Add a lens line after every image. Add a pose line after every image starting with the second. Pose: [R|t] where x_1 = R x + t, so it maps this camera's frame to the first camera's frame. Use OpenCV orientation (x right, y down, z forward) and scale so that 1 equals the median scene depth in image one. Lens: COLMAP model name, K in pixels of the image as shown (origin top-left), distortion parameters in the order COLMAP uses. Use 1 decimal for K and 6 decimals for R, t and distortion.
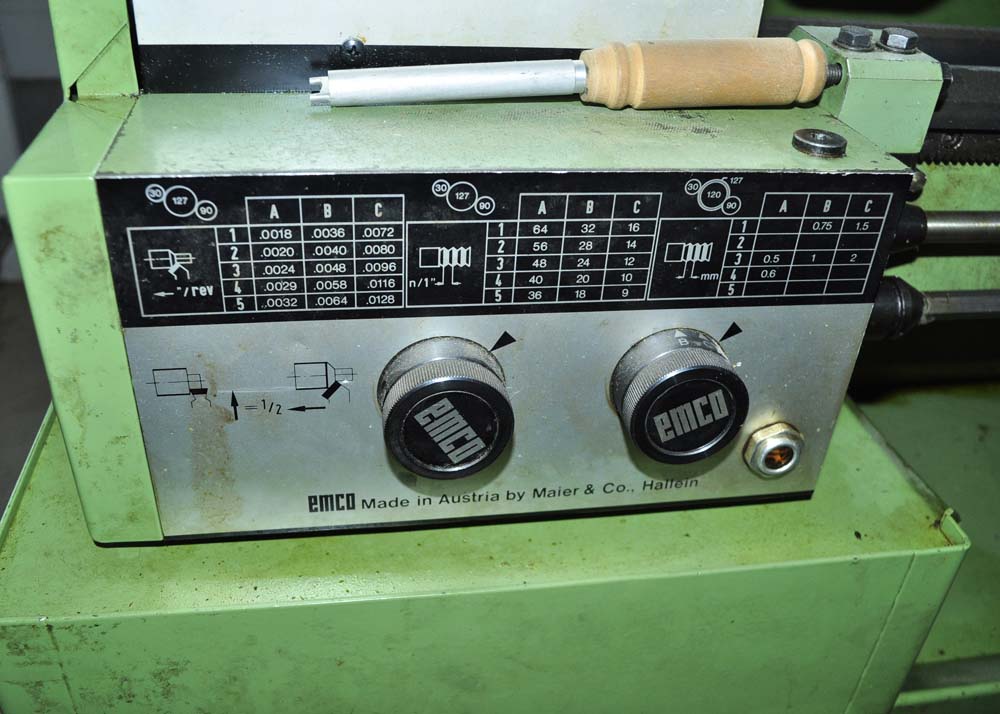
lens RADIAL K [[940.5, 0, 525.5], [0, 940.5, 358.6], [0, 0, 1]] dist [-0.098298, 0.003154]
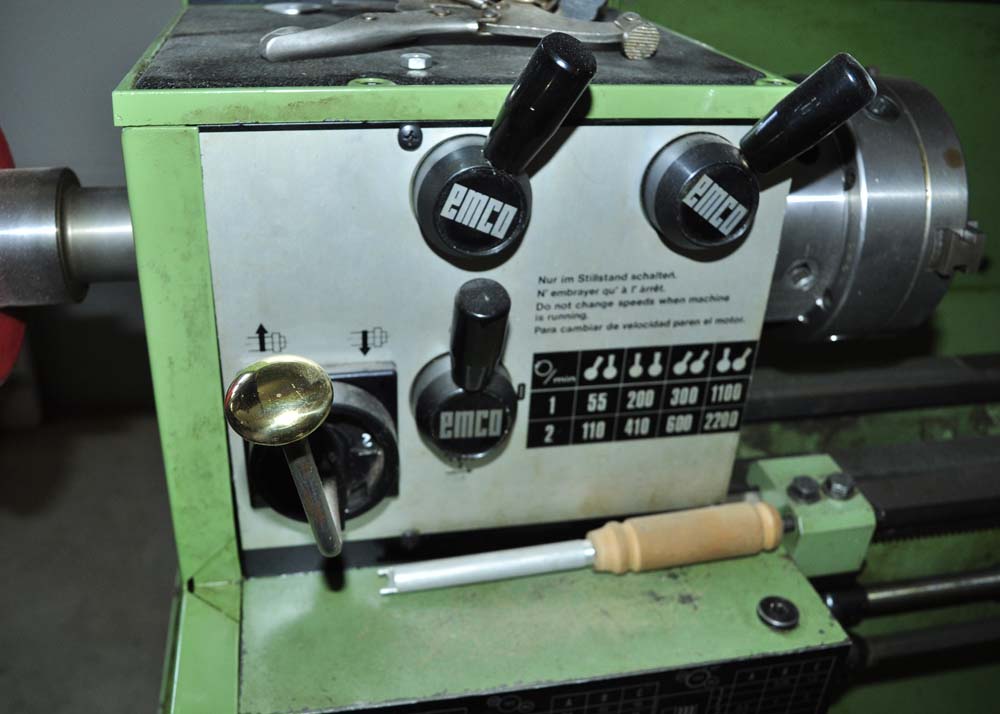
lens RADIAL K [[938.7, 0, 500.0], [0, 938.7, 357.0], [0, 0, 1]] dist [-0.088403, 0.002561]
pose [[0.999600, -0.027622, 0.006063, -0.067666], [0.028002, 0.996722, -0.075907, -0.505477], [-0.003946, 0.076047, 0.997096, -0.309917]]
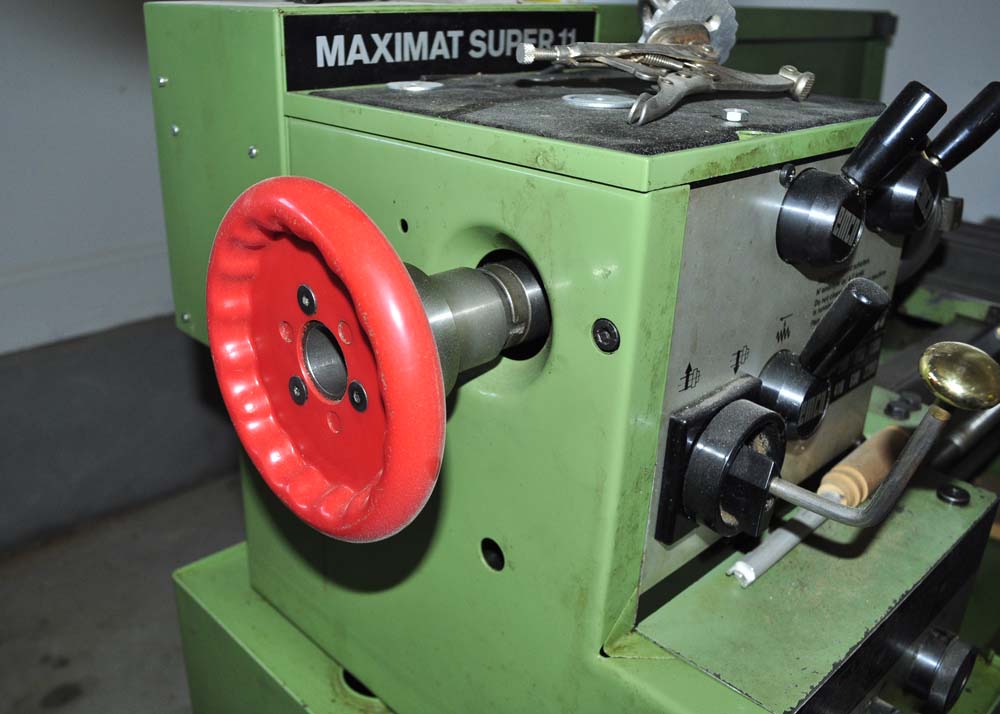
lens RADIAL K [[940.5, 0, 525.5], [0, 940.5, 358.6], [0, 0, 1]] dist [-0.098298, 0.003154]
pose [[0.801270, -0.254586, 0.541435, -1.211542], [0.325404, 0.944839, -0.037296, -0.673274], [-0.502074, 0.206070, 0.839915, -0.102504]]
